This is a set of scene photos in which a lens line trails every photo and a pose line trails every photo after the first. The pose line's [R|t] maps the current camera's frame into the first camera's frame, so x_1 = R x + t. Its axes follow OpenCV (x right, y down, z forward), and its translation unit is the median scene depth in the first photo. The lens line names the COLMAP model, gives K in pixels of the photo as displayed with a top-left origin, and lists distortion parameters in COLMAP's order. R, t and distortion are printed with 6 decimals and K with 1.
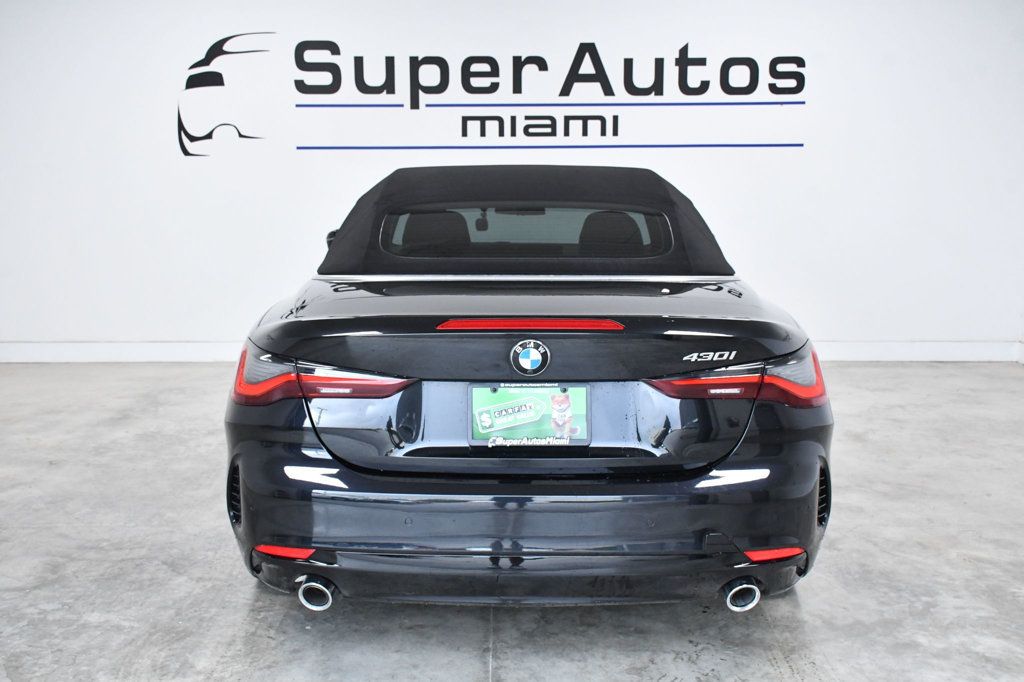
lens RADIAL K [[1147.2, 0, 512.0], [0, 1147.2, 341.0], [0, 0, 1]] dist [0.000477, 0.257221]
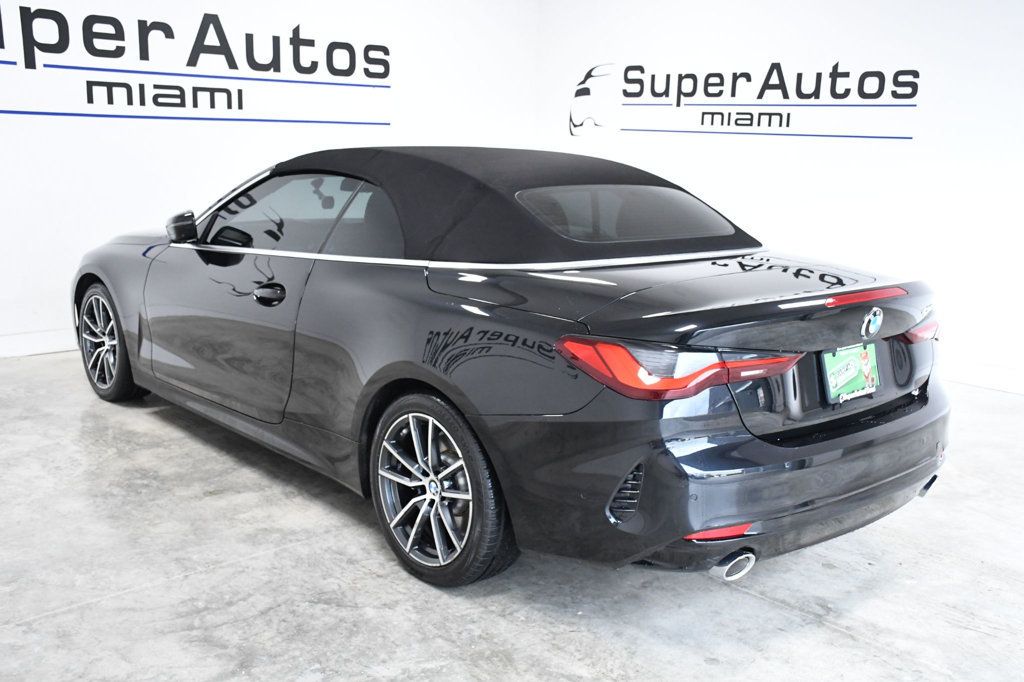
lens RADIAL K [[1020.9, 0, 512.0], [0, 1020.9, 341.0], [0, 0, 1]] dist [-0.056281, 0.200917]
pose [[0.744655, -0.109640, 0.658382, -0.350563], [0.075435, 0.993920, 0.080197, -0.029191], [-0.663173, -0.010054, 0.748399, 0.165537]]
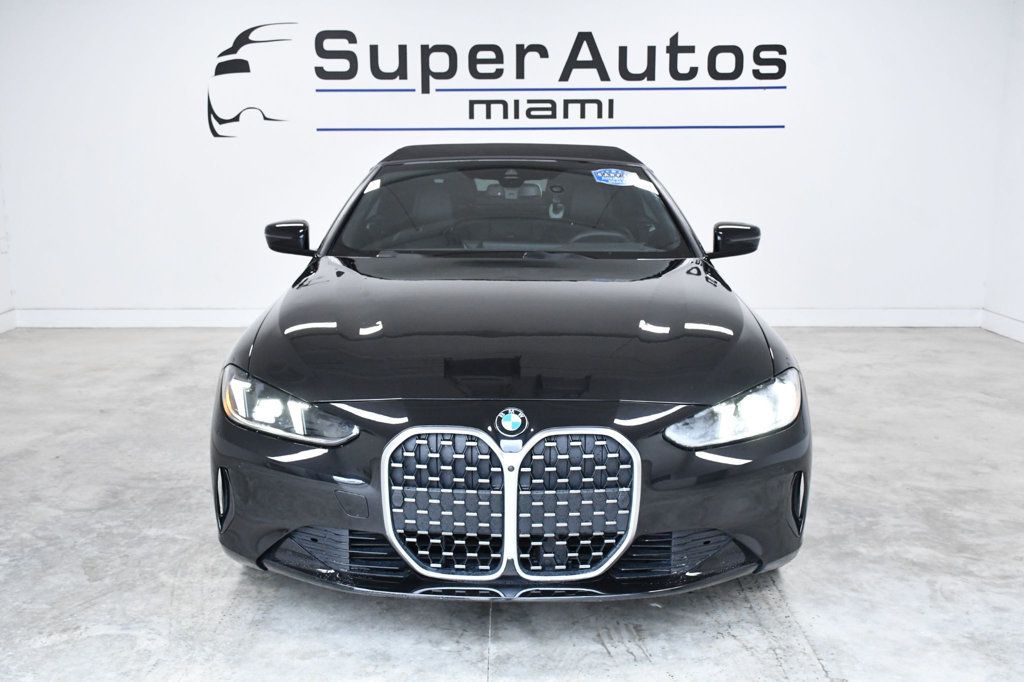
lens RADIAL K [[1147.2, 0, 512.0], [0, 1147.2, 341.0], [0, 0, 1]] dist [0.000477, 0.257221]
pose [[0.999966, 0.000644, -0.008206, 0.005942], [-0.000539, 0.999919, 0.012727, 0.017881], [0.008213, -0.012722, 0.999885, -0.086879]]
